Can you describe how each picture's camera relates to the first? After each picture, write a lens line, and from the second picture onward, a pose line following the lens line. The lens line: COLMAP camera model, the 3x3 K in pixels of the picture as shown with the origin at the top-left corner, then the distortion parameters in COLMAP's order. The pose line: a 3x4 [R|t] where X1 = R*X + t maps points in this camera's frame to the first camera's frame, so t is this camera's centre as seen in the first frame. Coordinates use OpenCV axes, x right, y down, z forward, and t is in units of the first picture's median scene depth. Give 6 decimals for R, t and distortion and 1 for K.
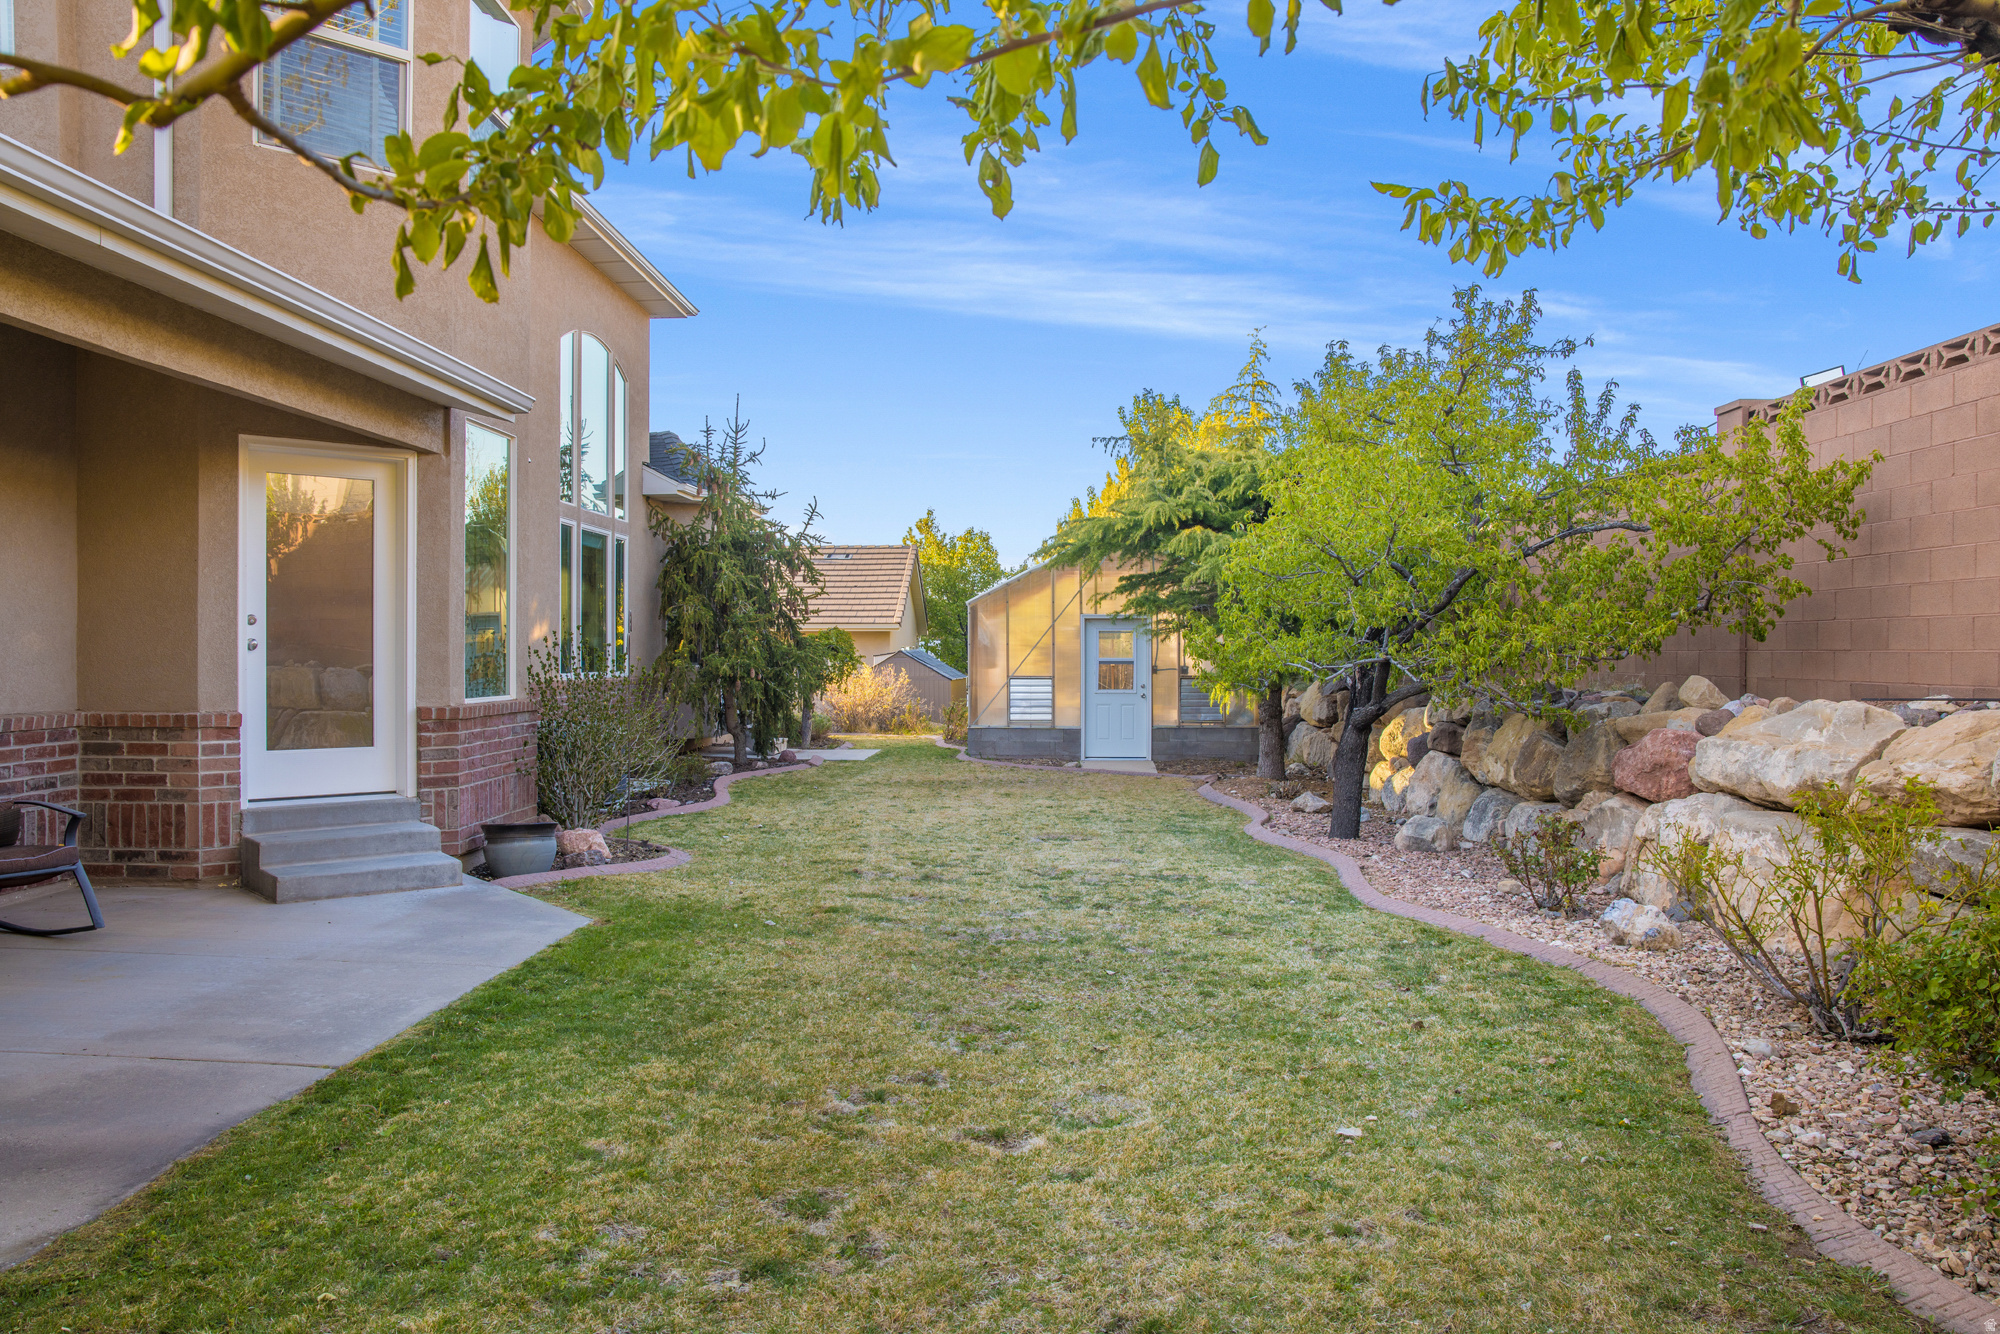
lens RADIAL K [[1505.7, 0, 1000.0], [0, 1505.7, 667.0], [0, 0, 1]] dist [-0.004128, 0.000150]
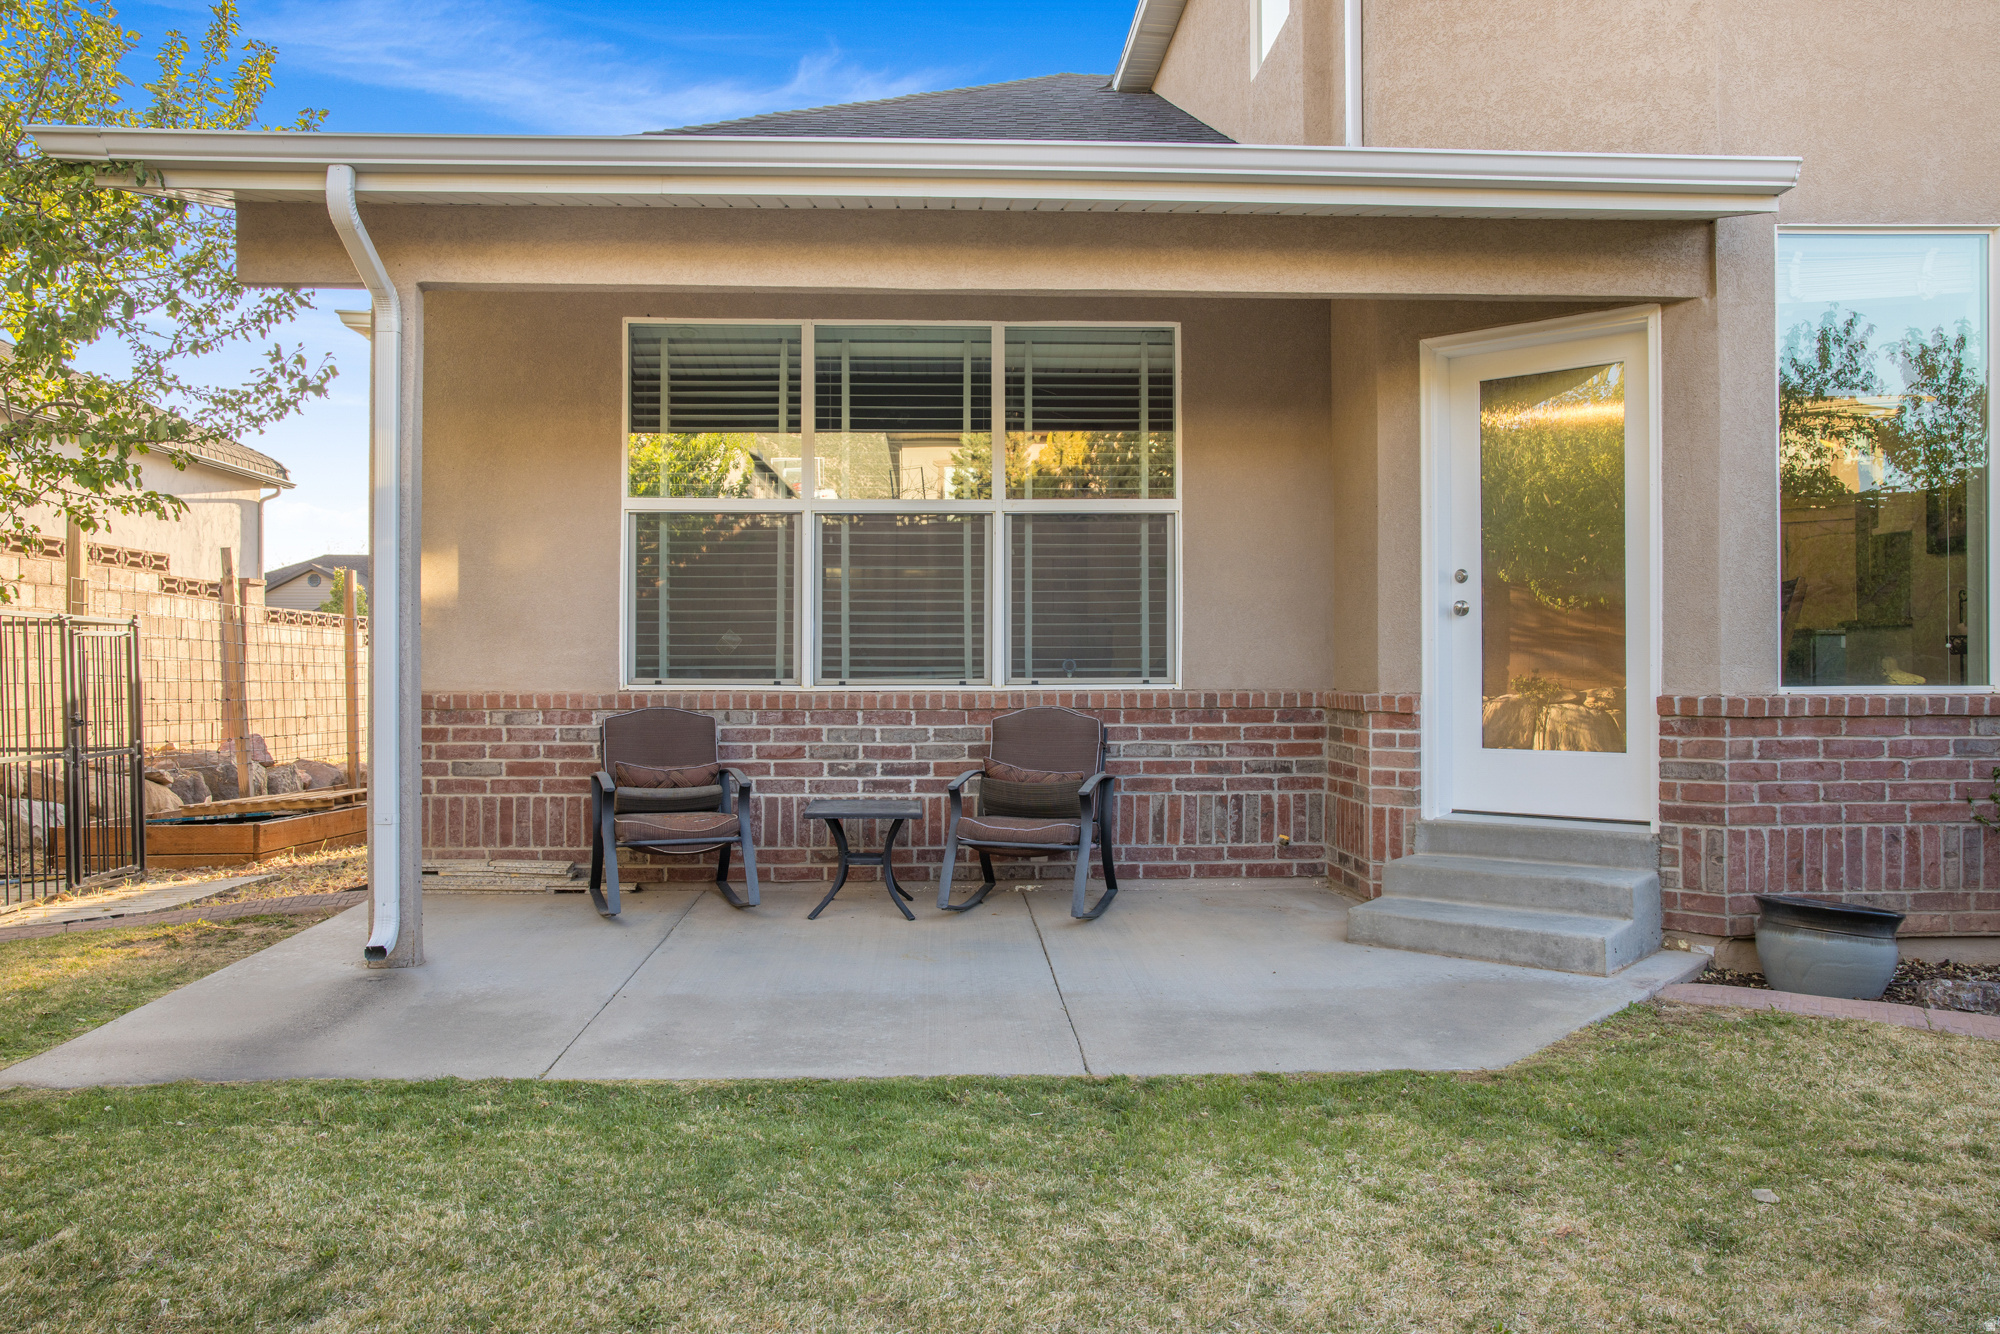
lens RADIAL K [[1505.7, 0, 1000.0], [0, 1505.7, 667.0], [0, 0, 1]] dist [-0.004128, 0.000150]
pose [[0.093161, -0.004479, -0.995641, 0.253358], [-0.006831, 0.999963, -0.005137, 0.021167], [0.995628, 0.007280, 0.093127, 0.710945]]
